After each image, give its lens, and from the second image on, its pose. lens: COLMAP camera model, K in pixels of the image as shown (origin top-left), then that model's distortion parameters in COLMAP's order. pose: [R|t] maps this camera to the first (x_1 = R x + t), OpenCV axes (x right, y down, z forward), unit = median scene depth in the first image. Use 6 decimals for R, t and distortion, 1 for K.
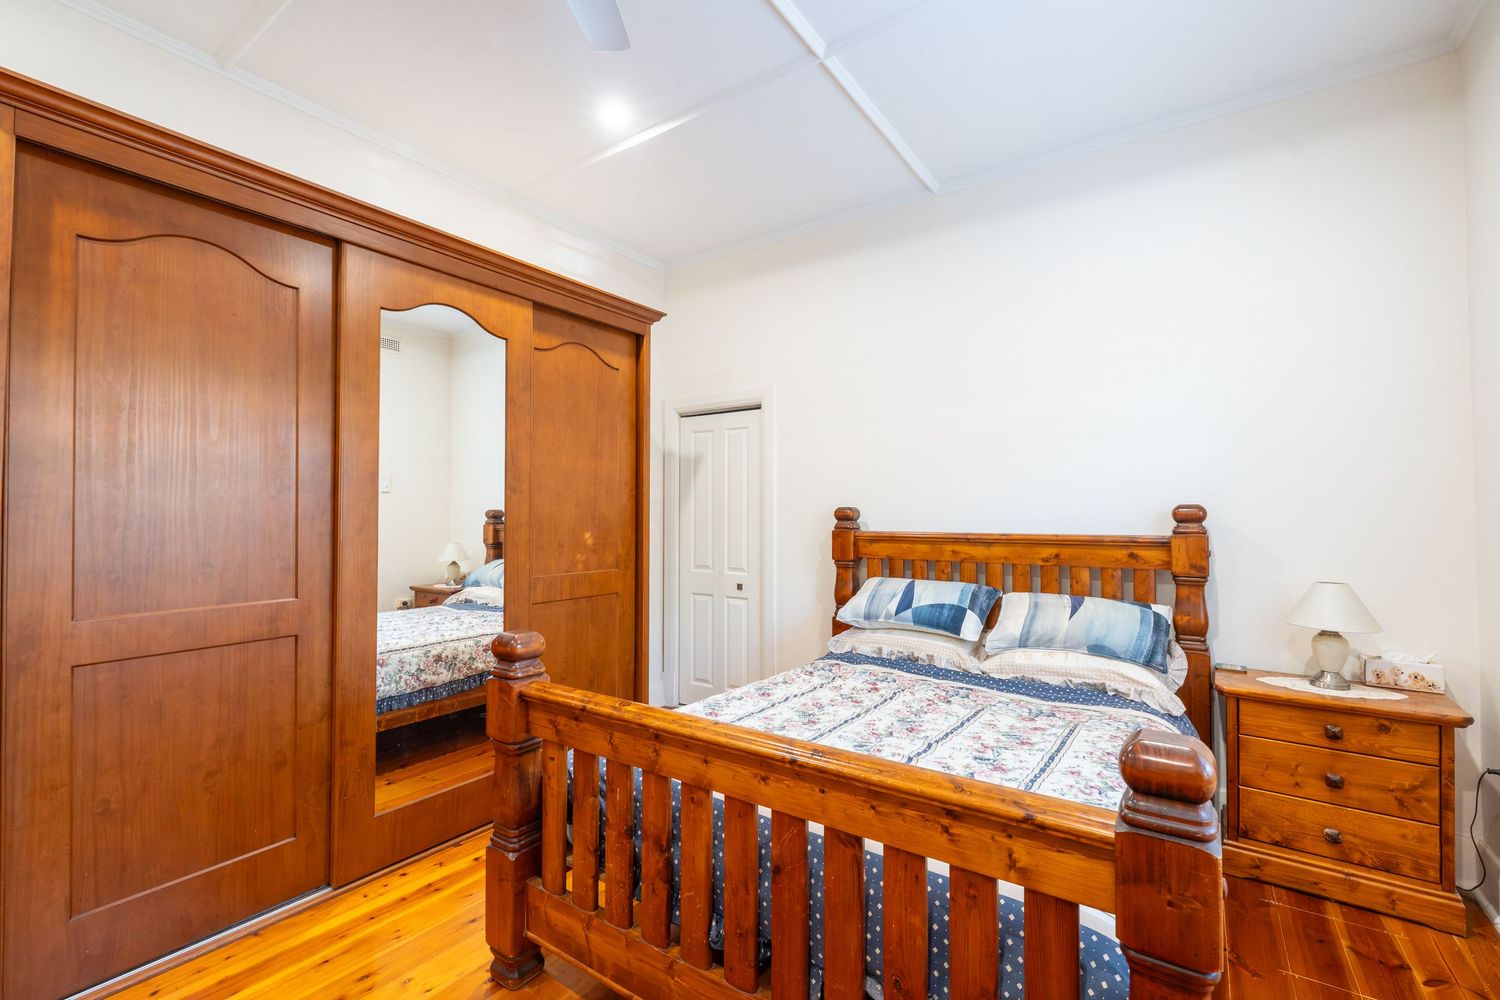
lens RADIAL K [[670.7, 0, 750.0], [0, 670.7, 500.0], [0, 0, 1]] dist [-0.001508, -0.000035]
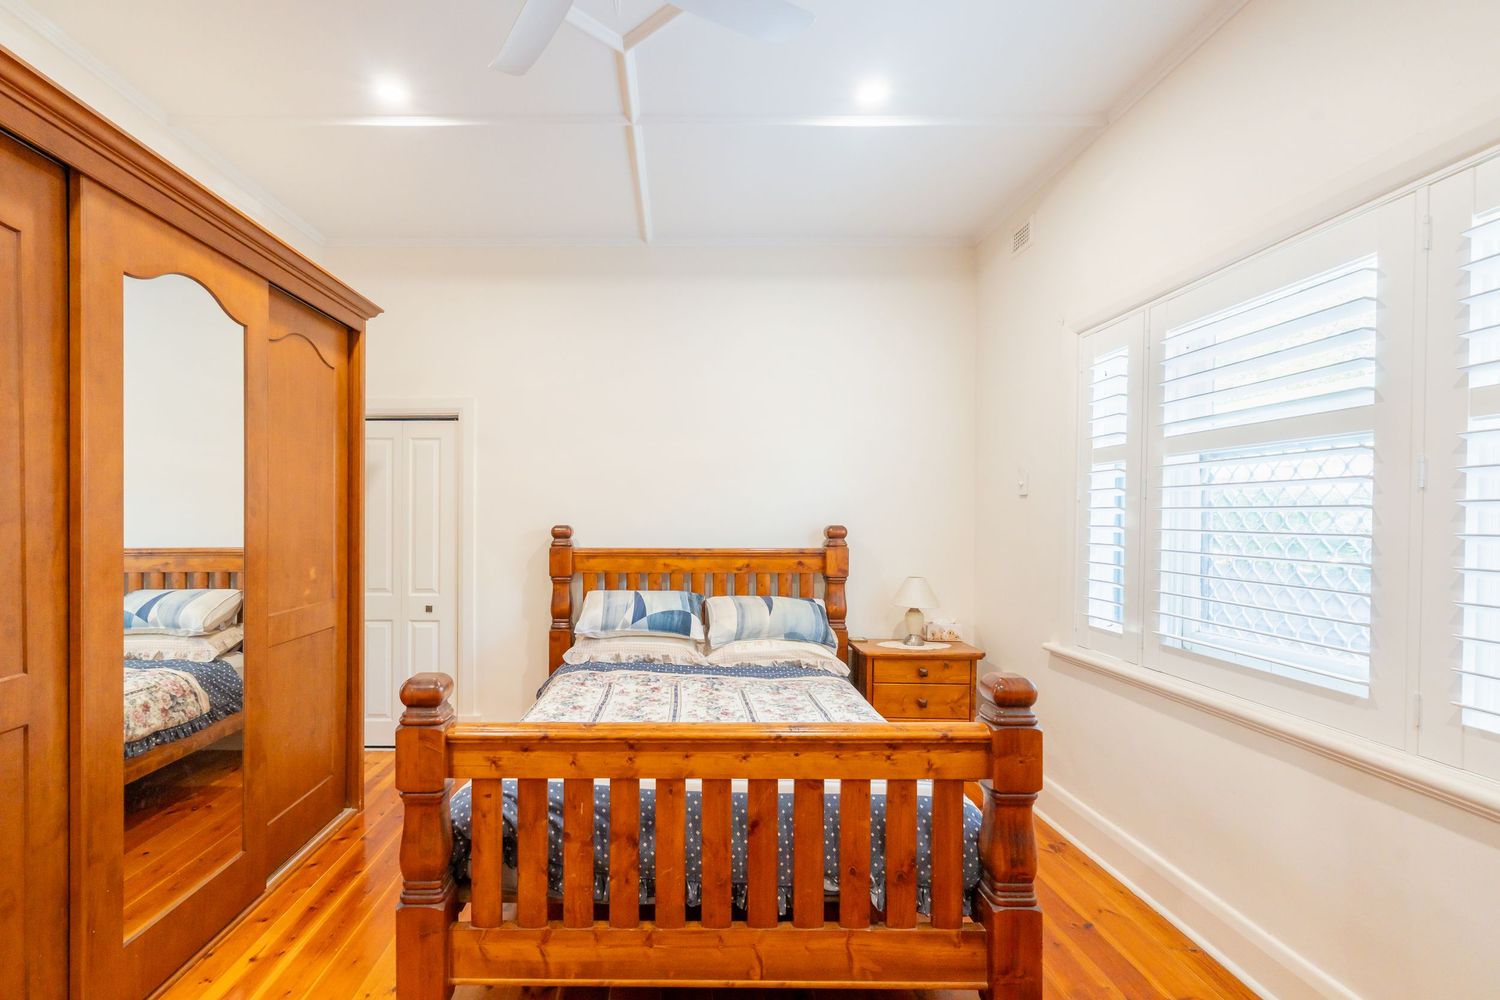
lens RADIAL K [[663.3, 0, 748.5], [0, 663.3, 527.2], [0, 0, 1]] dist [-0.001214, 0.000024]
pose [[0.810807, -0.004388, 0.585297, -0.317813], [-0.014294, 0.999525, 0.027294, -0.026094], [-0.585139, -0.030496, 0.810360, -0.007772]]
